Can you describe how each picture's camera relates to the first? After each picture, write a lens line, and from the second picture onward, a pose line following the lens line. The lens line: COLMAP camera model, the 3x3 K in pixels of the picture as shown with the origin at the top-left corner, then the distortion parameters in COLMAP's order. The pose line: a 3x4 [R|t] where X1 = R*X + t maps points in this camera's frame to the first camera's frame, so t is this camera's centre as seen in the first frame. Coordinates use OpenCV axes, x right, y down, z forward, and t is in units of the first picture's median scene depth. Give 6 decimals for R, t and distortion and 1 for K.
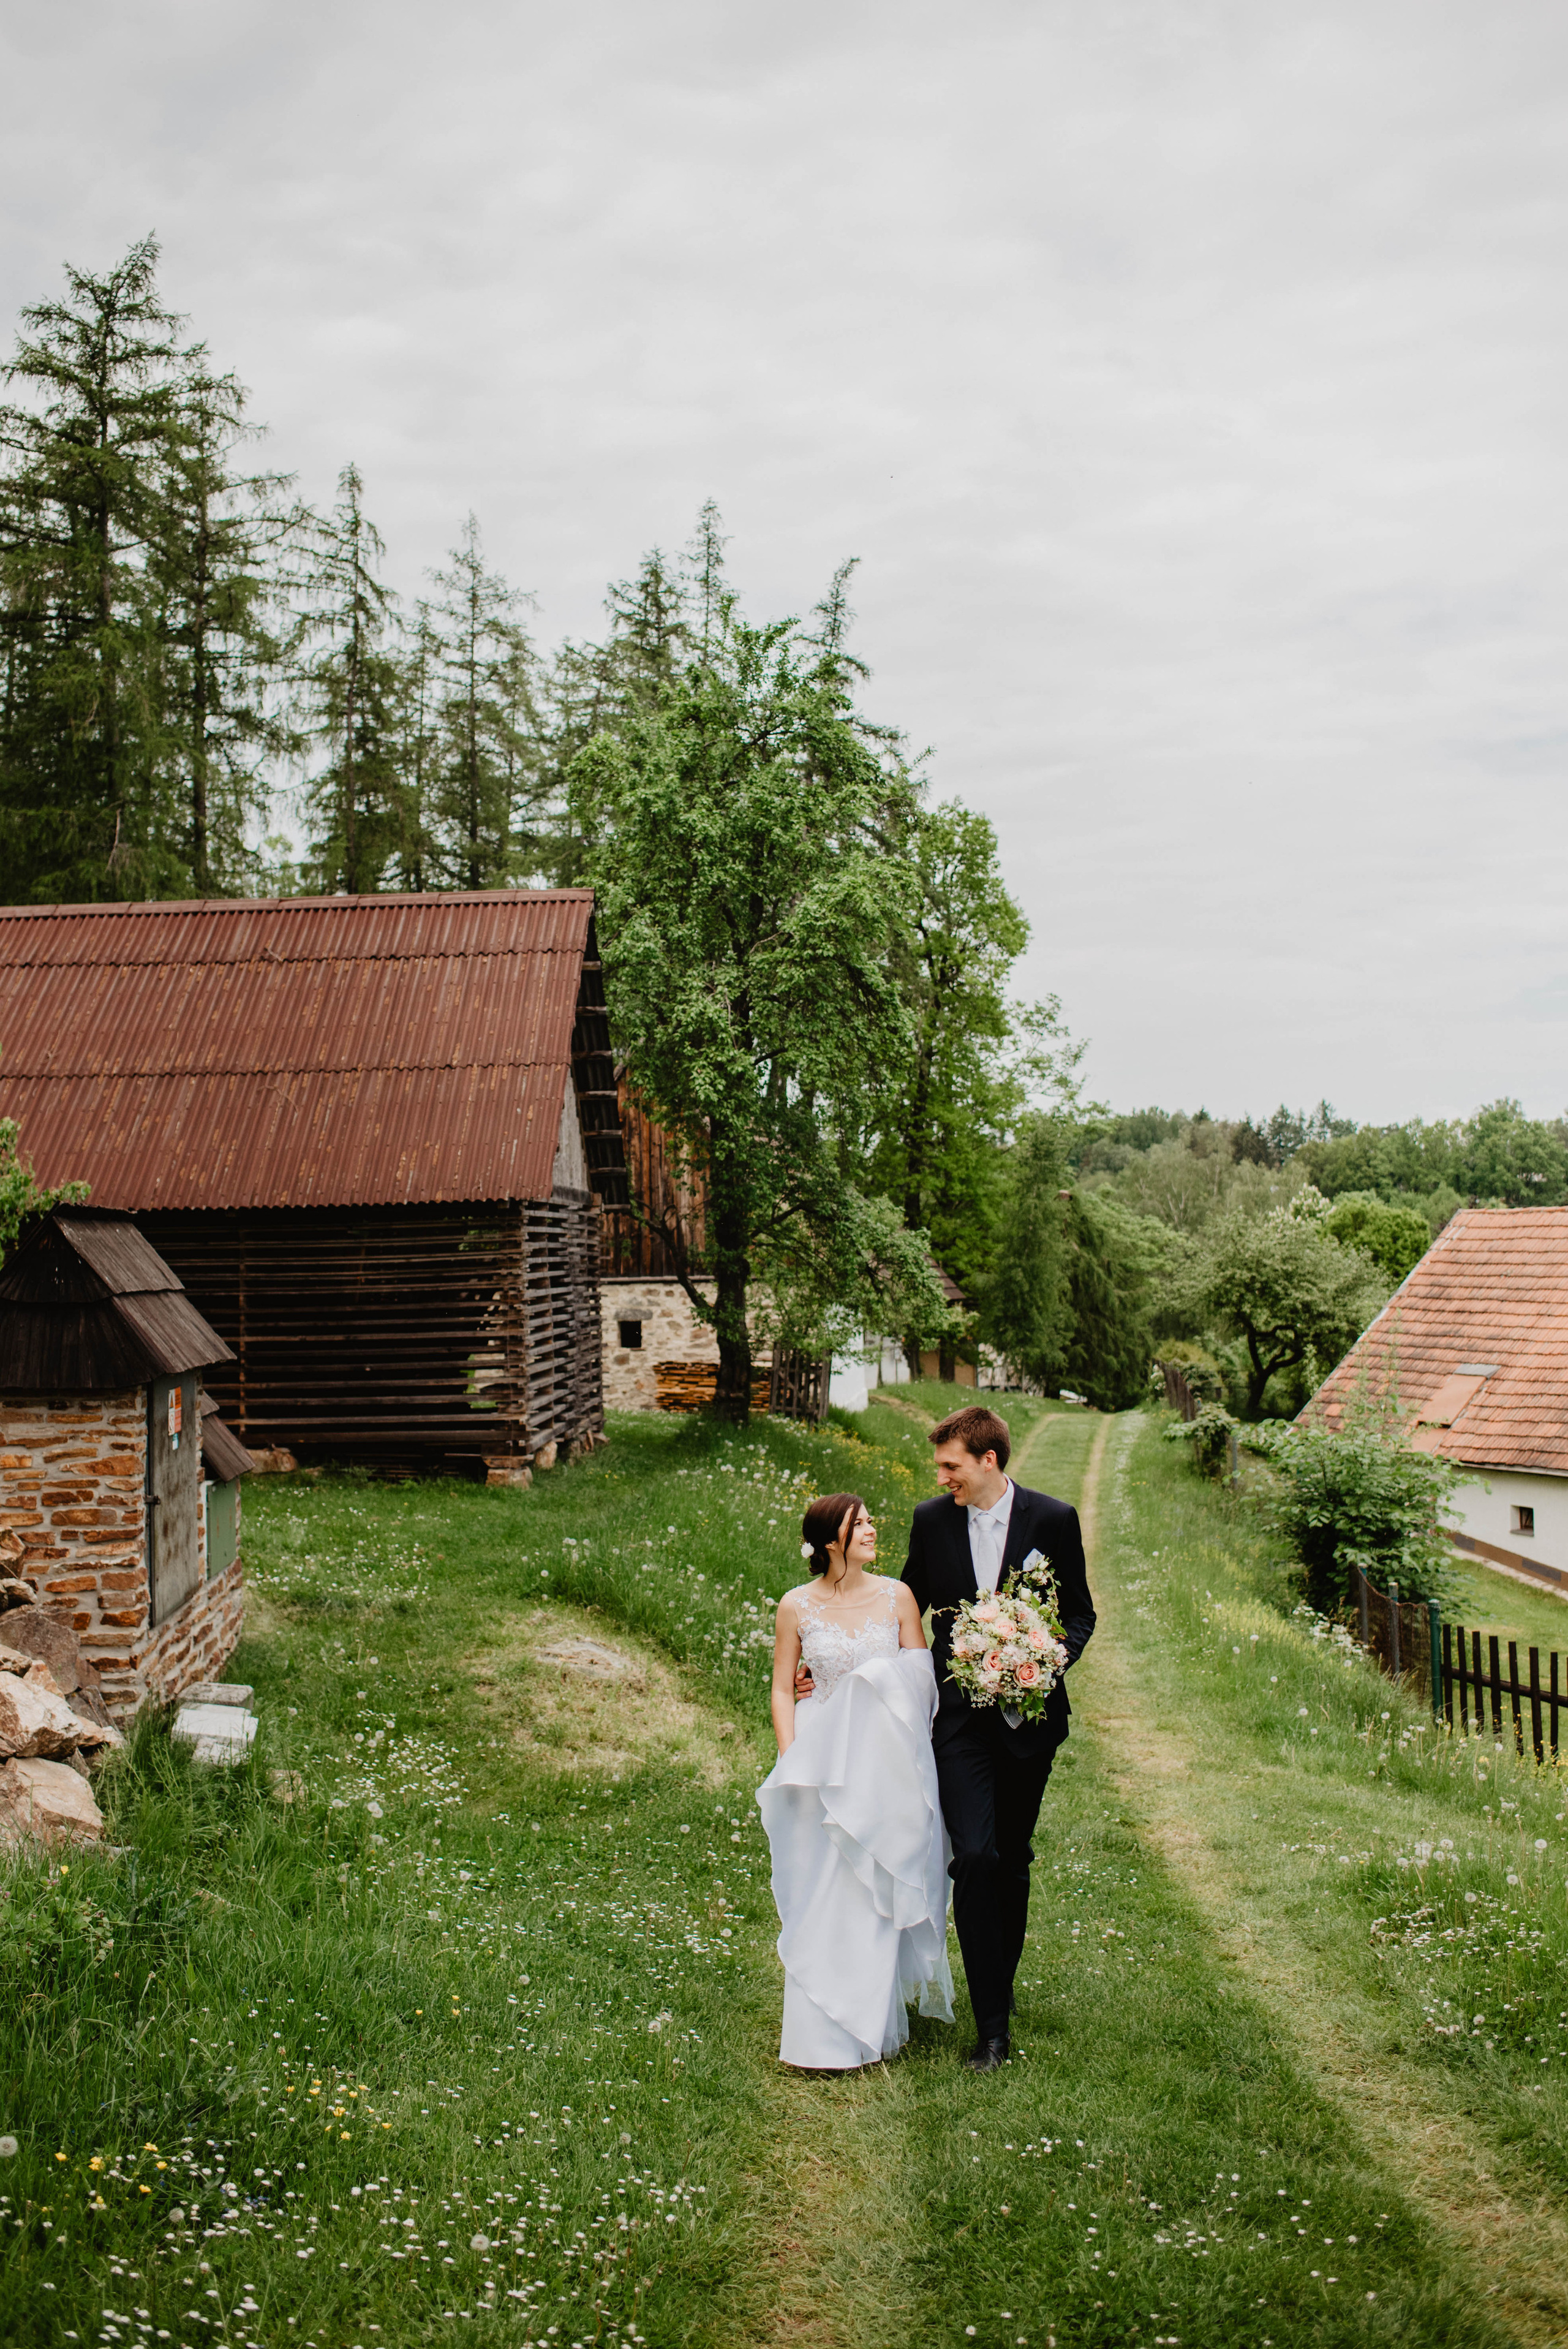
lens RADIAL K [[2242.3, 0, 775.0], [0, 2242.3, 1173.1], [0, 0, 1]] dist [-0.076901, 0.005540]
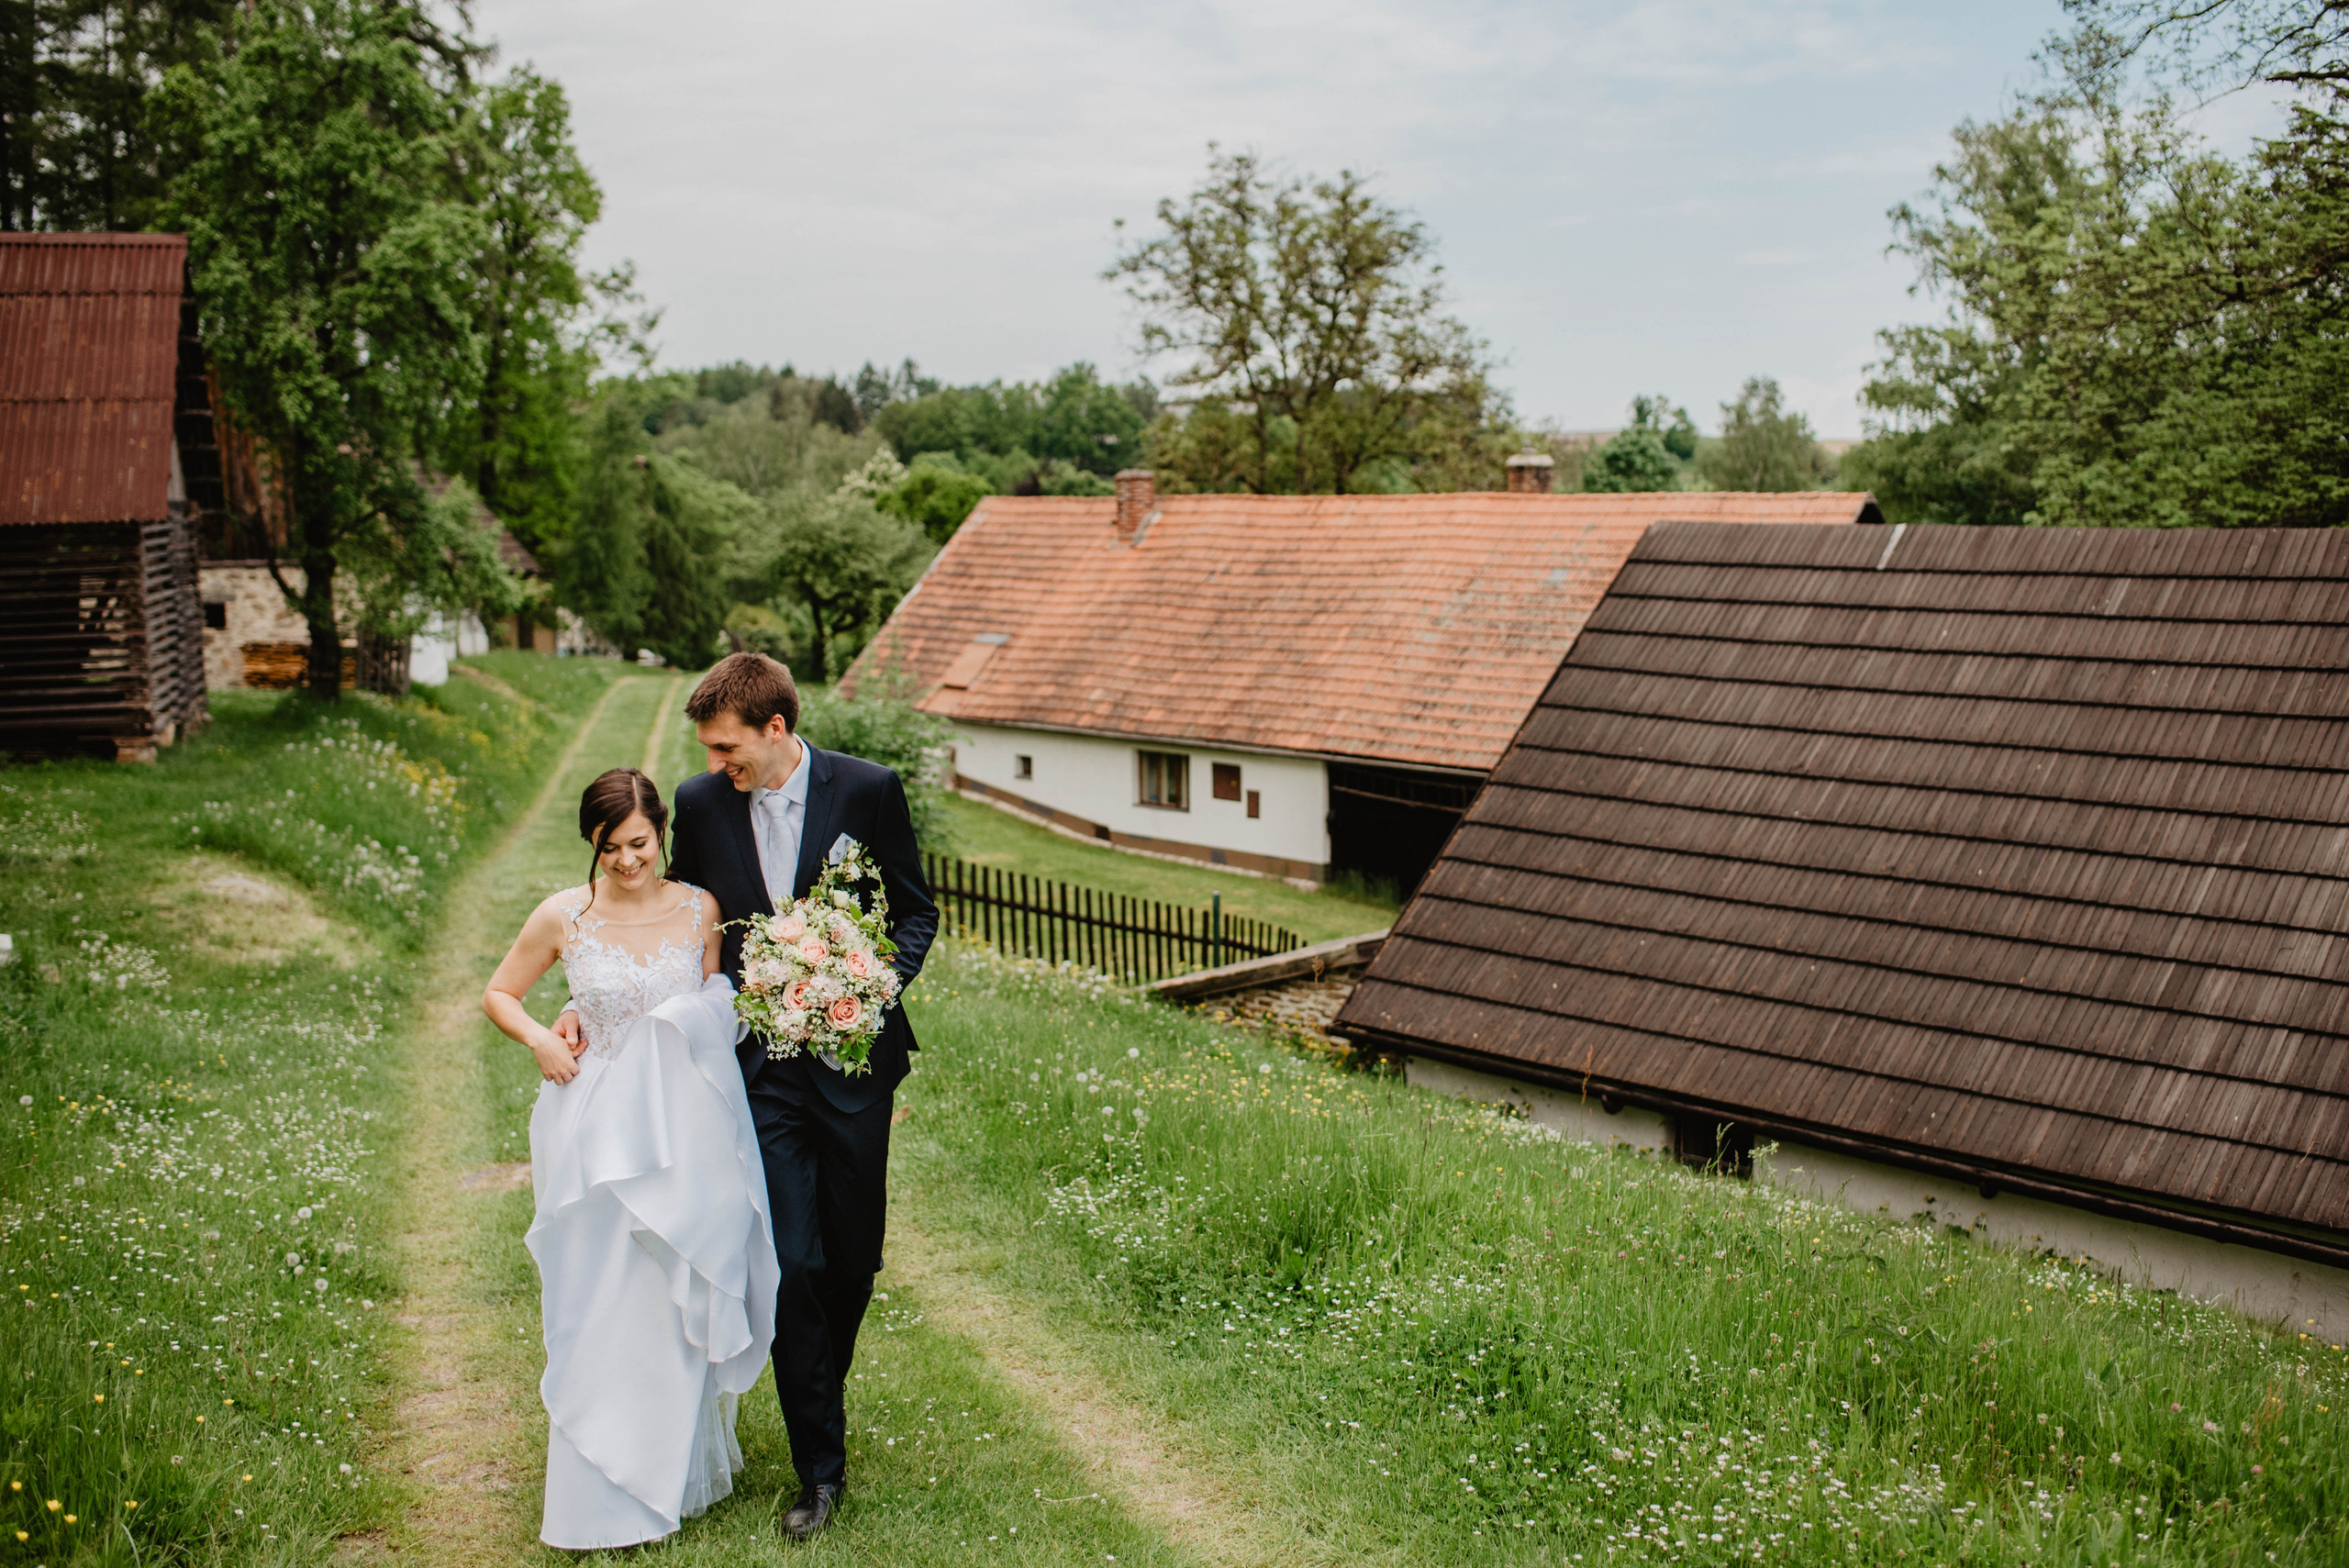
lens RADIAL K [[2276.1, 0, 1174.5], [0, 2276.1, 784.0], [0, 0, 1]] dist [-0.100199, 0.095652]
pose [[0.937989, -0.031679, 0.345215, -0.004227], [-0.023265, 0.987818, 0.153863, -0.013927], [-0.345884, -0.152354, 0.925826, -0.091374]]
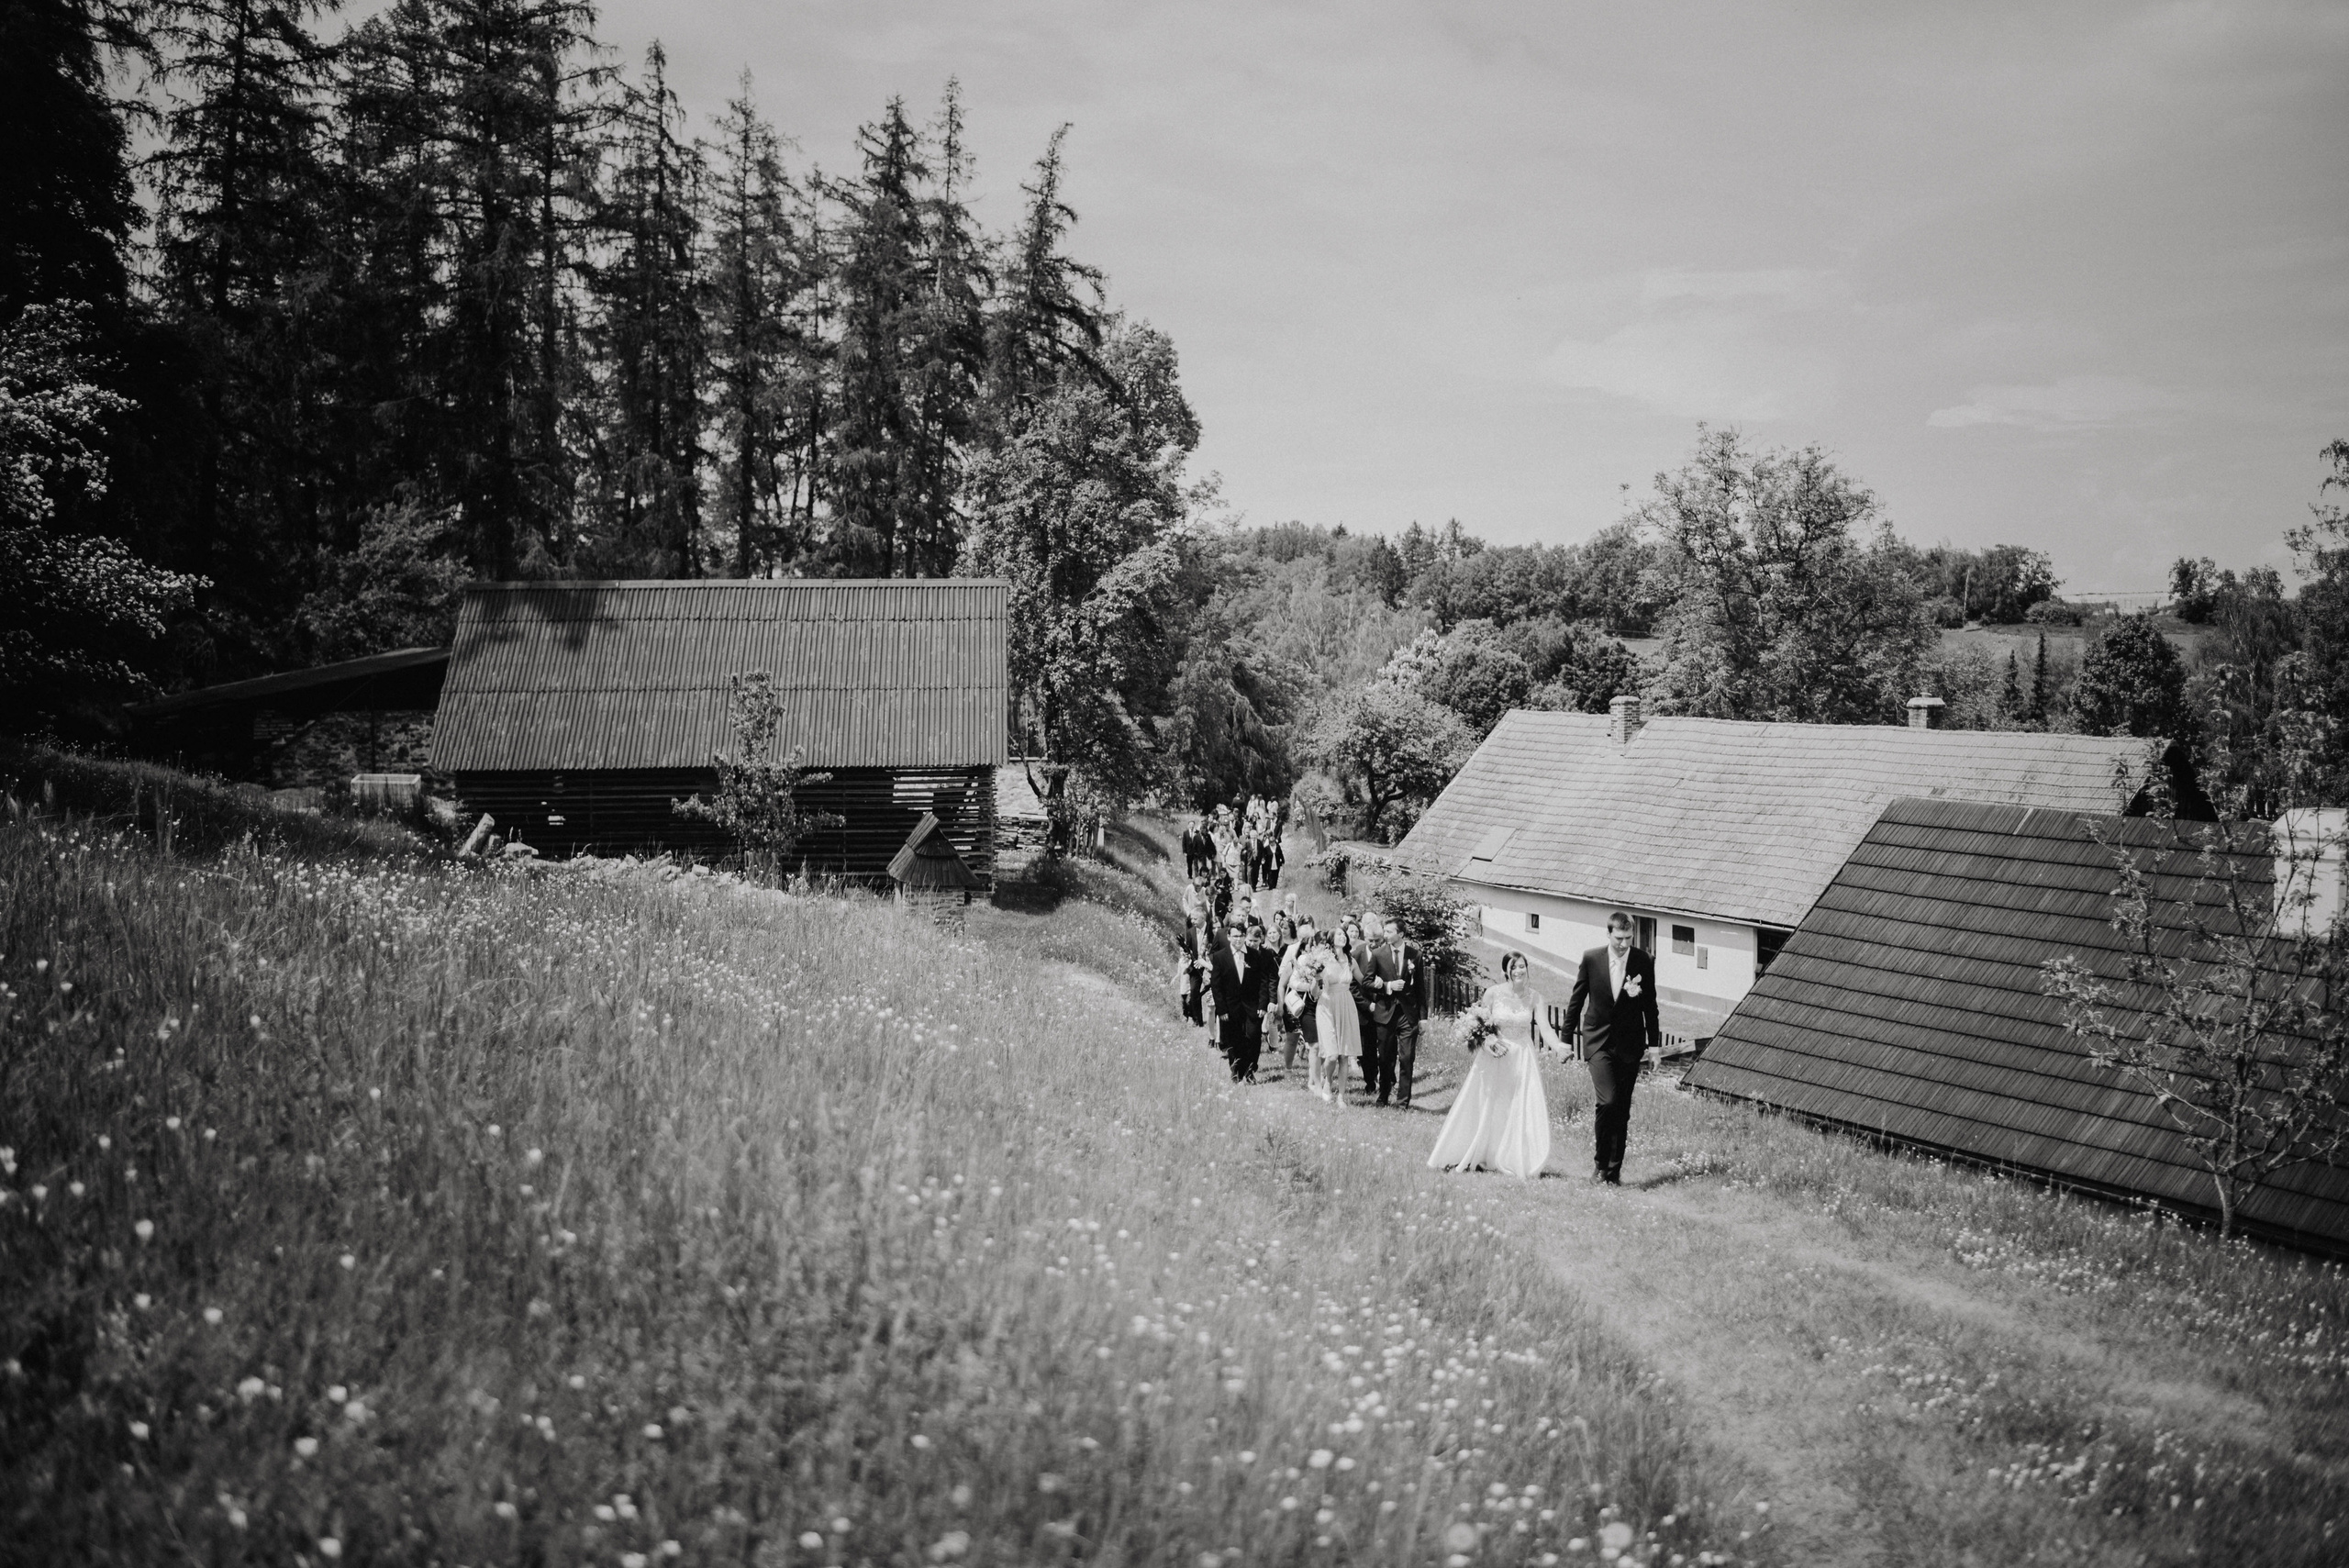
lens RADIAL K [[2276.1, 0, 1174.5], [0, 2276.1, 784.0], [0, 0, 1]] dist [-0.100199, 0.095652]
pose [[0.992960, 0.011914, 0.117848, -0.060266], [-0.023663, 0.994825, 0.098813, -0.054570], [-0.116061, -0.100906, 0.988103, -0.317815]]
